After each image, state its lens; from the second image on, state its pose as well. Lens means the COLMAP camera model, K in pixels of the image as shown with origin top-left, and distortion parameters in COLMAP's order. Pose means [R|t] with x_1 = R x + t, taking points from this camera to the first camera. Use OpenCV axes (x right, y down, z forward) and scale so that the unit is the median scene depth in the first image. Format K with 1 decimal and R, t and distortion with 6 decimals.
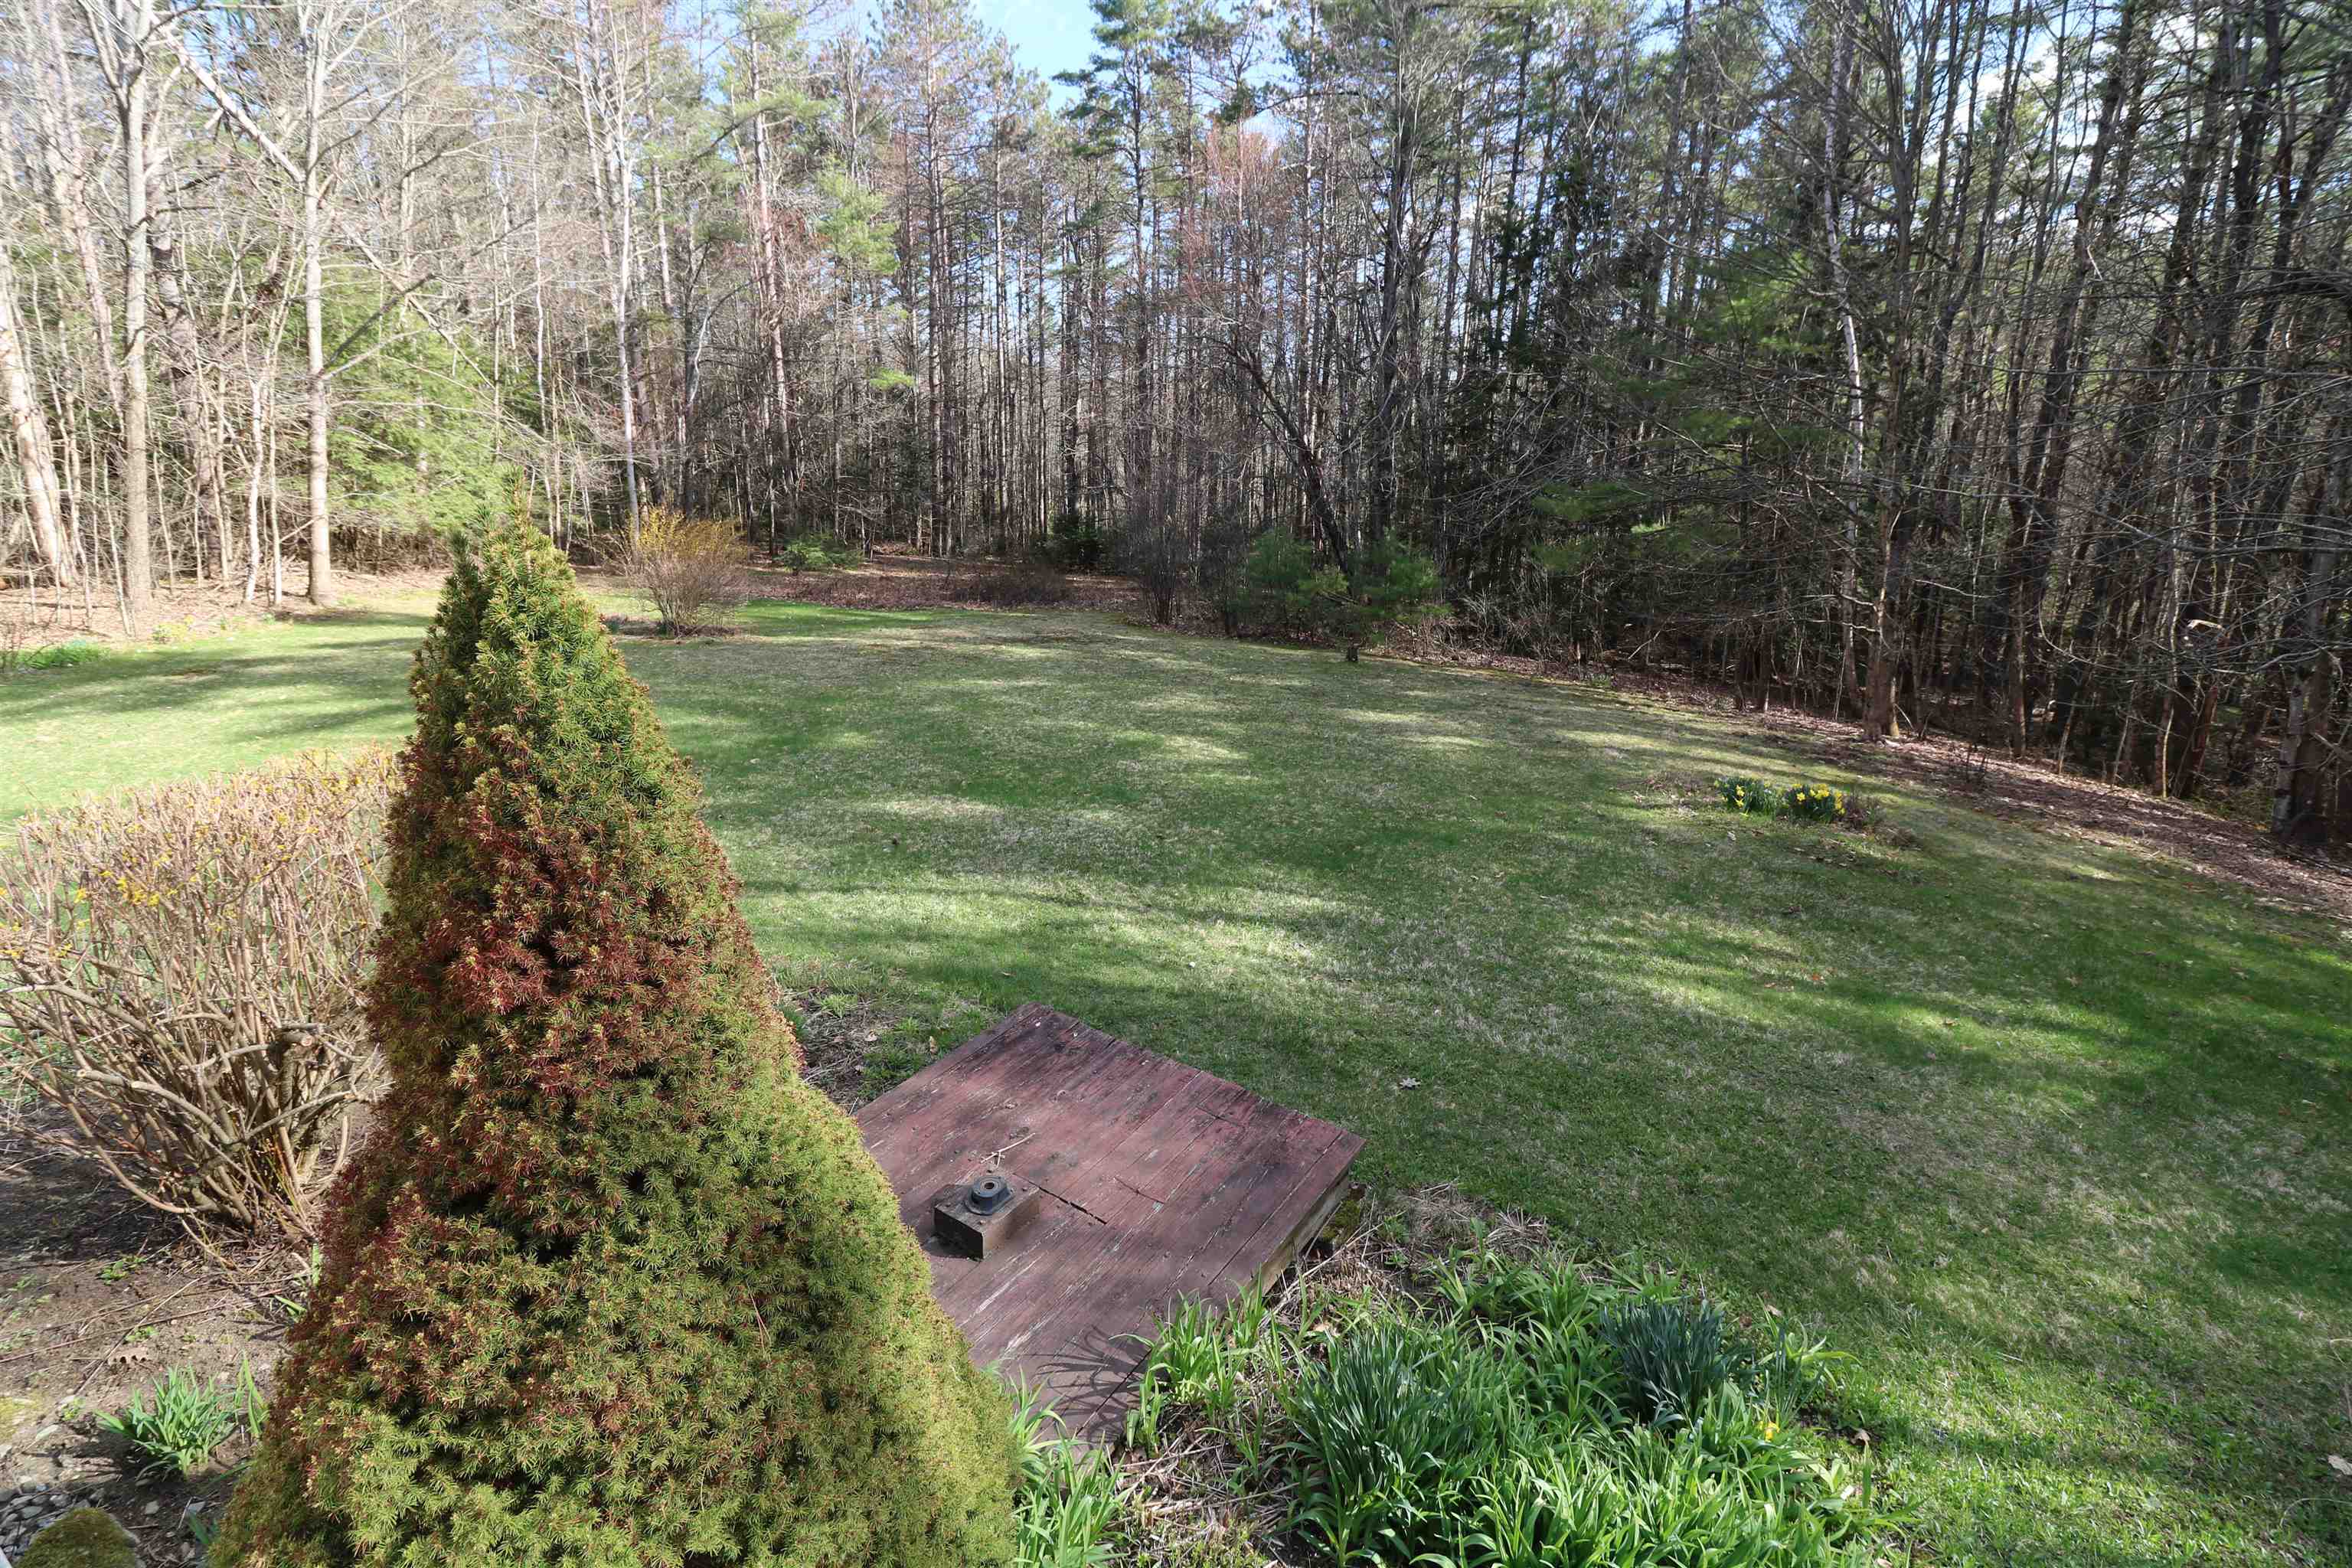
lens RADIAL K [[1082.5, 0, 1184.2], [0, 1082.5, 767.7], [0, 0, 1]] dist [-0.002419, -0.012681]
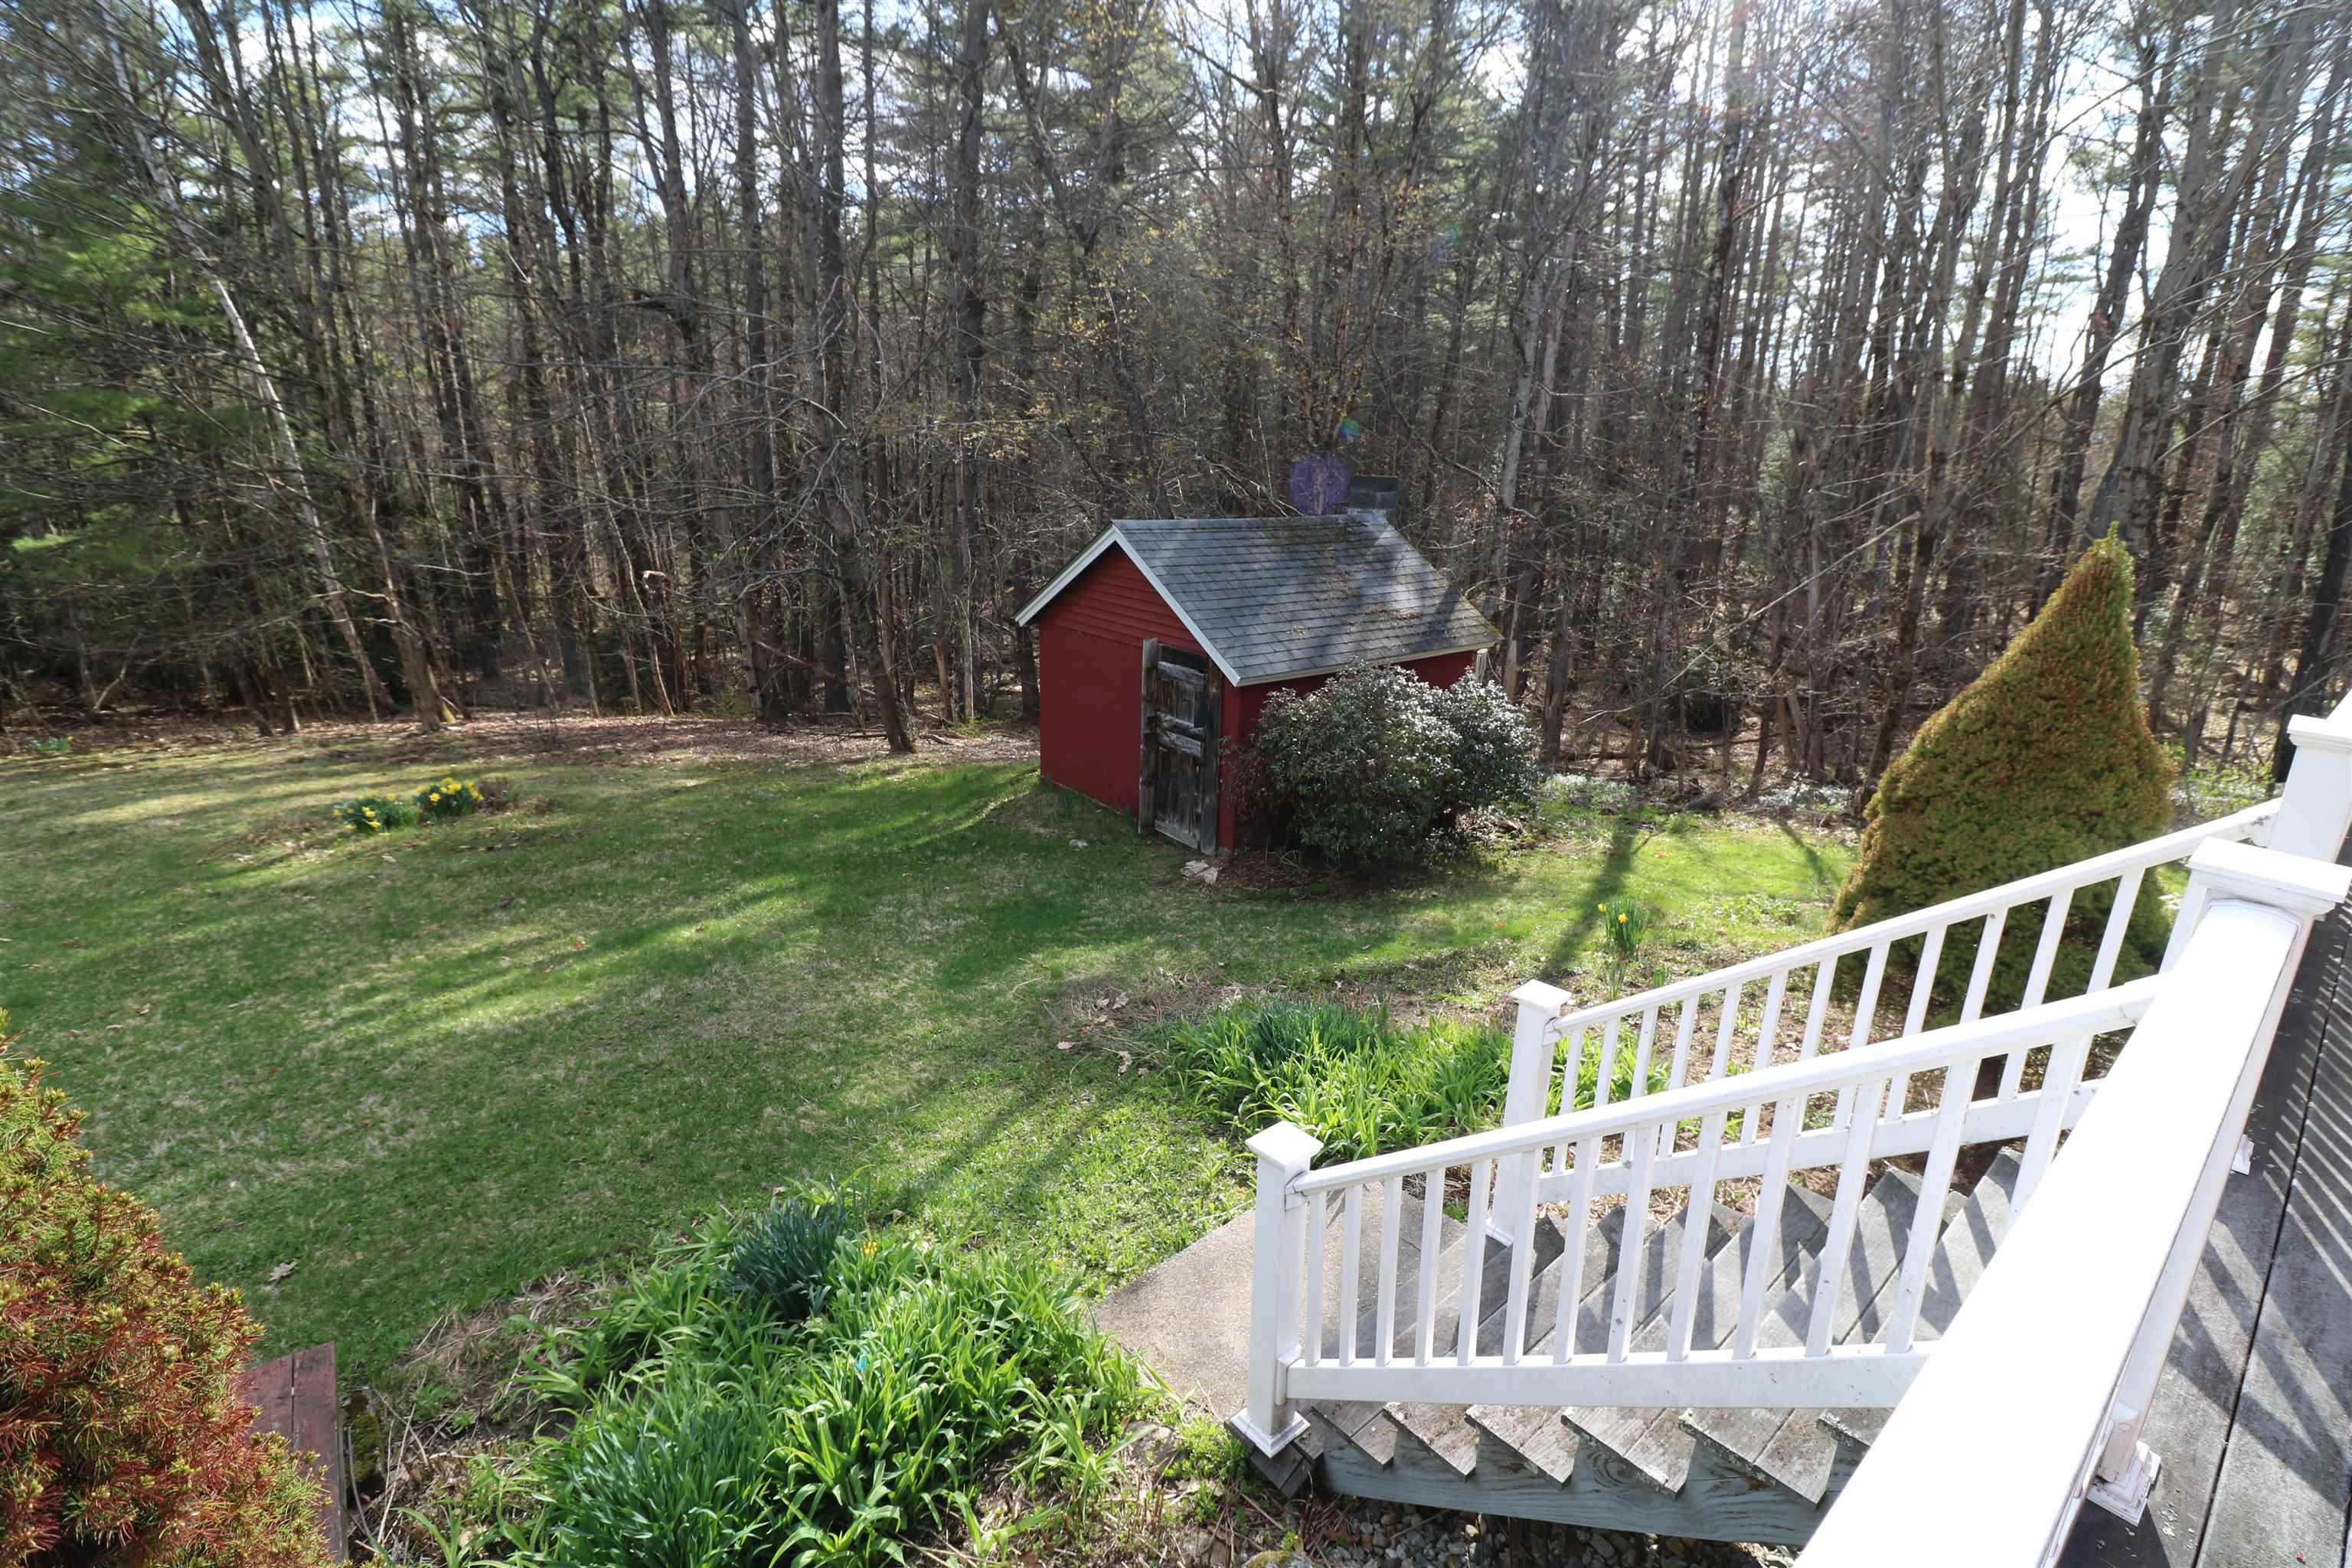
lens RADIAL K [[1083.1, 0, 1176.9], [0, 1083.1, 764.9], [0, 0, 1]] dist [-0.003562, -0.011538]
pose [[0.314069, -0.273196, 0.909244, -0.051691], [0.262581, 0.945341, 0.193342, -0.007496], [-0.912366, 0.178028, 0.368639, 0.023329]]
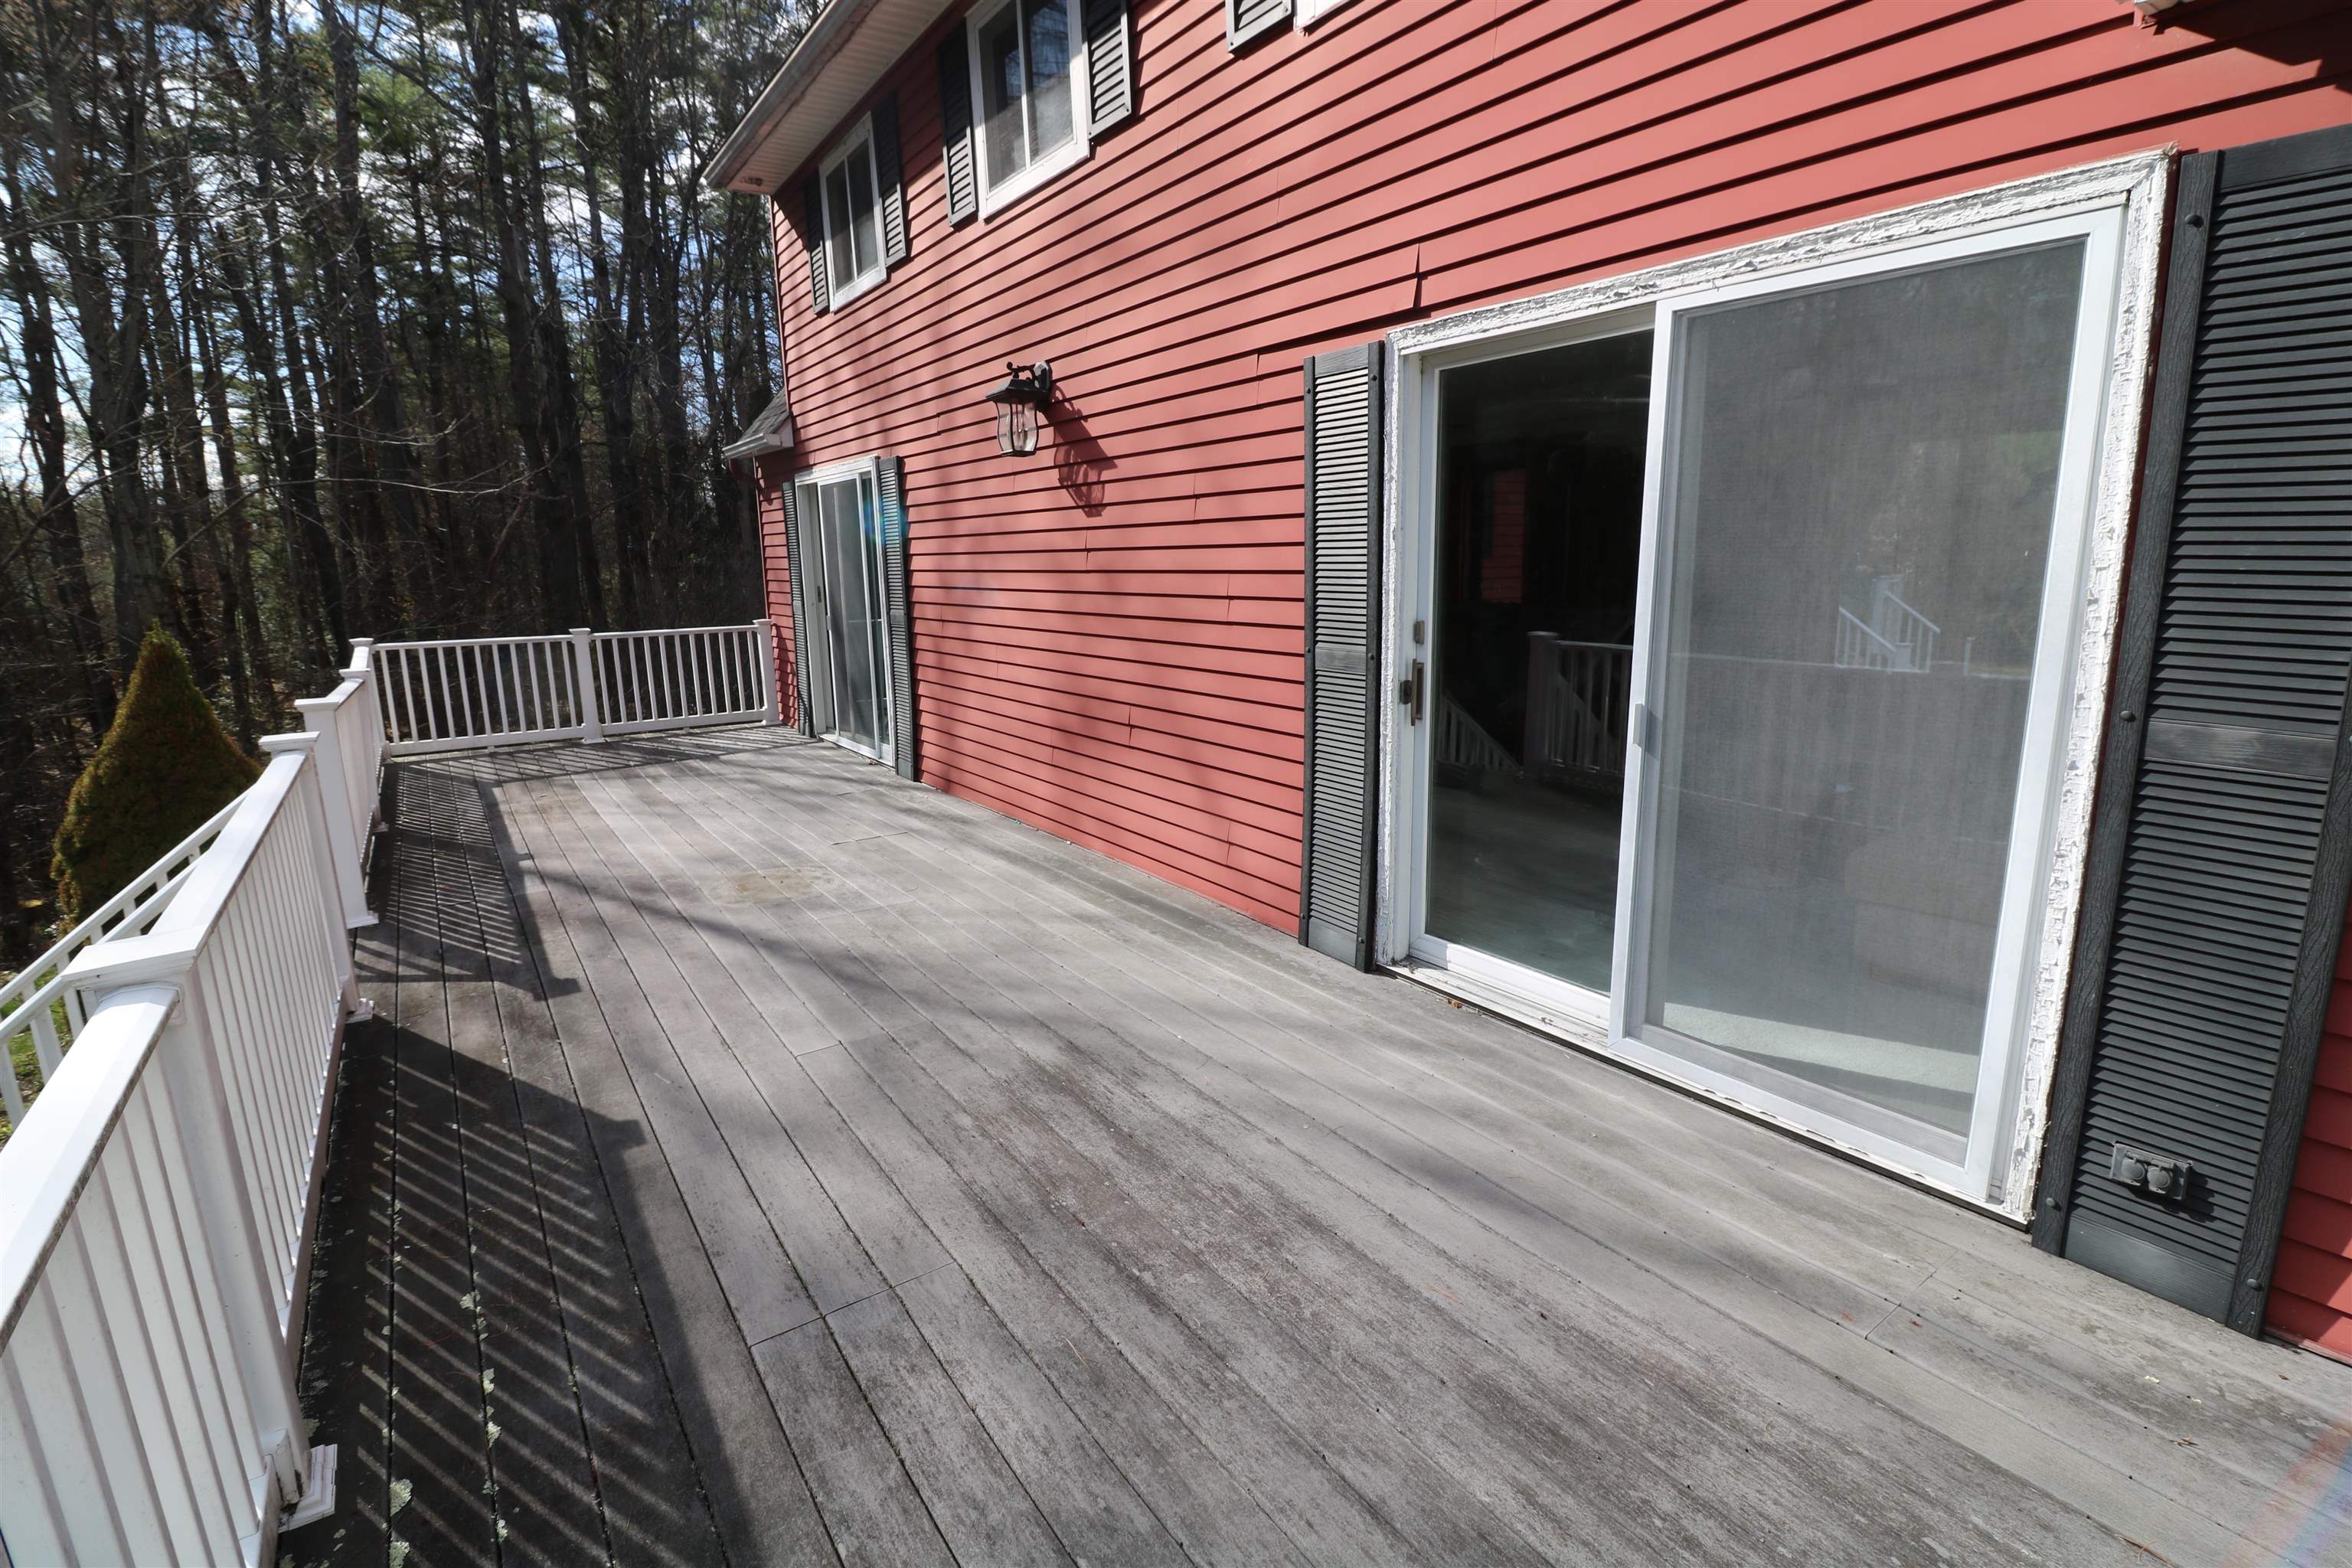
lens RADIAL K [[1083.1, 0, 1176.9], [0, 1083.1, 764.9], [0, 0, 1]] dist [-0.003562, -0.011538]
pose [[-0.915506, -0.073388, 0.395554, -0.122827], [0.124311, 0.883501, 0.451633, -0.018957], [-0.382617, 0.462645, -0.799728, 0.052524]]
